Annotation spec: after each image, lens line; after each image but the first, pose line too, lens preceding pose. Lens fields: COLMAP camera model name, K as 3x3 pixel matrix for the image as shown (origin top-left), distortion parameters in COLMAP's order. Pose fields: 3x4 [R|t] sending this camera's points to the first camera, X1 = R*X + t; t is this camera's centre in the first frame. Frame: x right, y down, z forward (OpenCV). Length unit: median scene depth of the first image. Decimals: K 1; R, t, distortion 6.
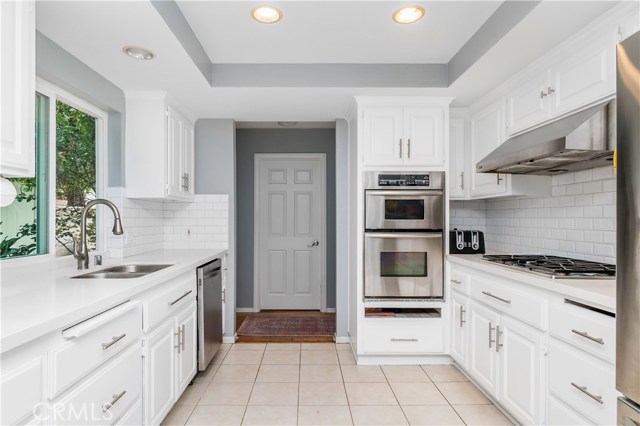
lens RADIAL K [[358.7, 0, 323.3], [0, 358.7, 226.1], [0, 0, 1]] dist [-0.003538, -0.001570]
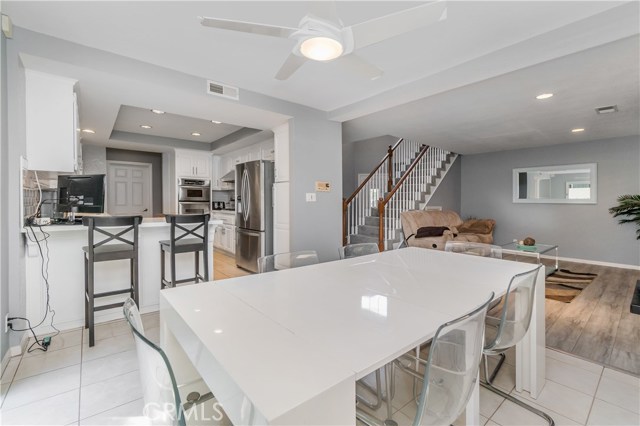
lens RADIAL K [[280.7, 0, 319.3], [0, 280.7, 208.0], [0, 0, 1]] dist [0.000245, 0.000067]
pose [[0.767911, -0.013618, 0.640411, -0.383238], [-0.002651, 0.999698, 0.024437, 0.008590], [-0.640551, -0.020463, 0.767643, -1.141396]]
